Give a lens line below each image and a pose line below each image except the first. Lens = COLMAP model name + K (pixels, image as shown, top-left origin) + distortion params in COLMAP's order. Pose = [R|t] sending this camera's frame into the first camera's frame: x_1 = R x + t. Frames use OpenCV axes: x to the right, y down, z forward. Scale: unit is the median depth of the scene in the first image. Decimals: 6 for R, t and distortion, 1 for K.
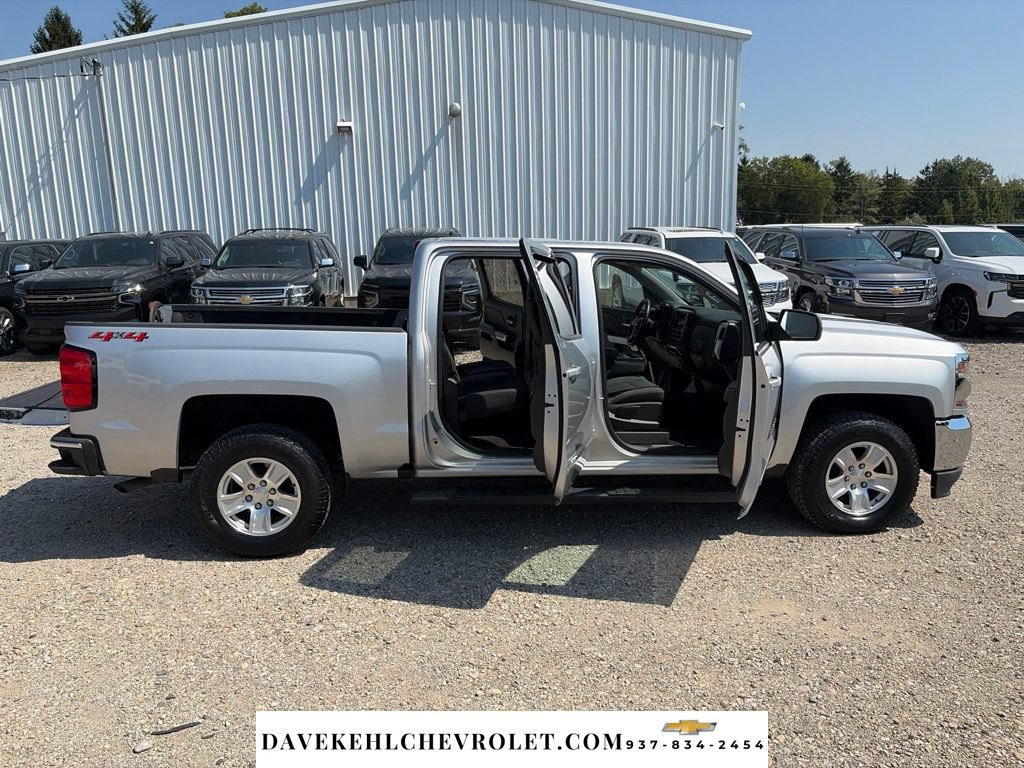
lens RADIAL K [[784.5, 0, 509.3], [0, 784.5, 388.5], [0, 0, 1]] dist [0.045589, -0.053863]
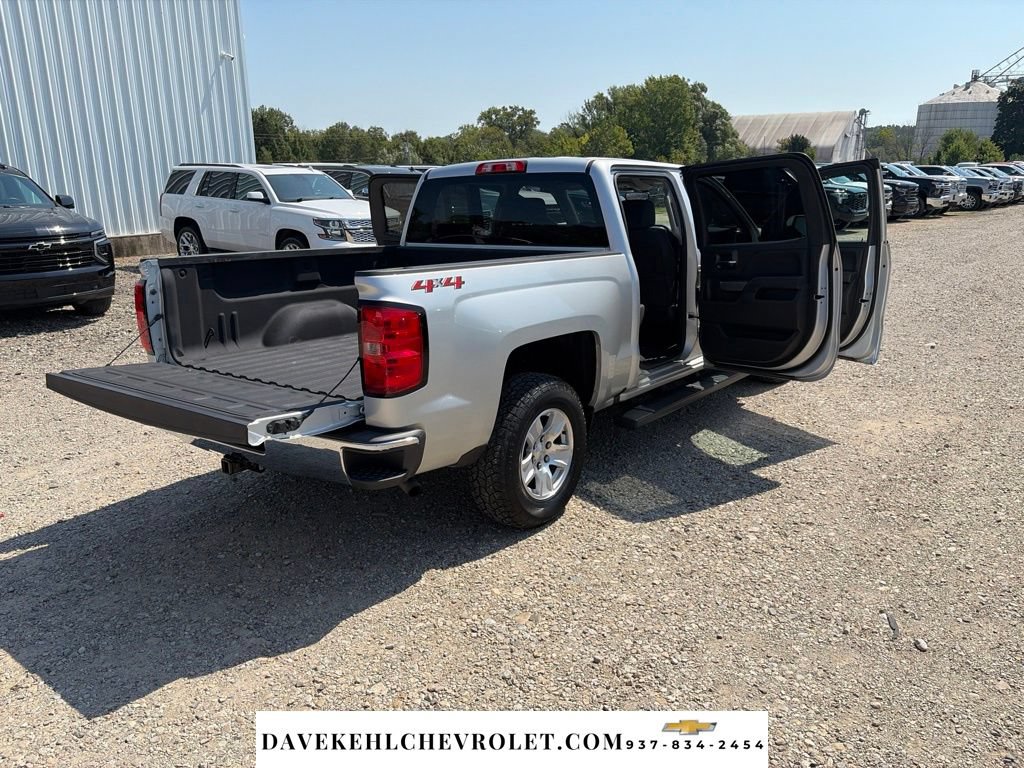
lens RADIAL K [[784.5, 0, 504.5], [0, 784.5, 388.2], [0, 0, 1]] dist [0.045589, -0.053863]
pose [[0.682096, -0.189731, 0.706220, -0.951254], [0.143800, 0.981699, 0.124853, -0.050851], [-0.716984, 0.016393, 0.696897, 0.421775]]
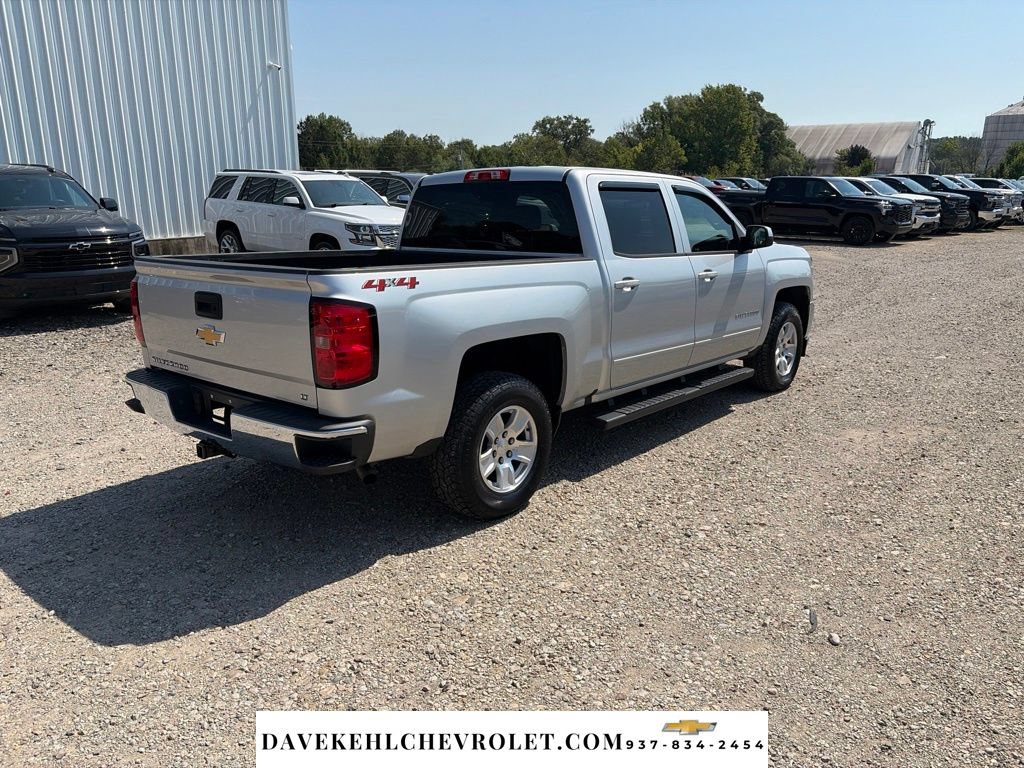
lens RADIAL K [[784.5, 0, 513.1], [0, 784.5, 386.5], [0, 0, 1]] dist [0.045589, -0.053863]
pose [[0.724214, -0.164422, 0.669686, -0.910858], [0.125961, 0.986361, 0.105955, -0.030927], [-0.677973, 0.007621, 0.735047, 0.322314]]
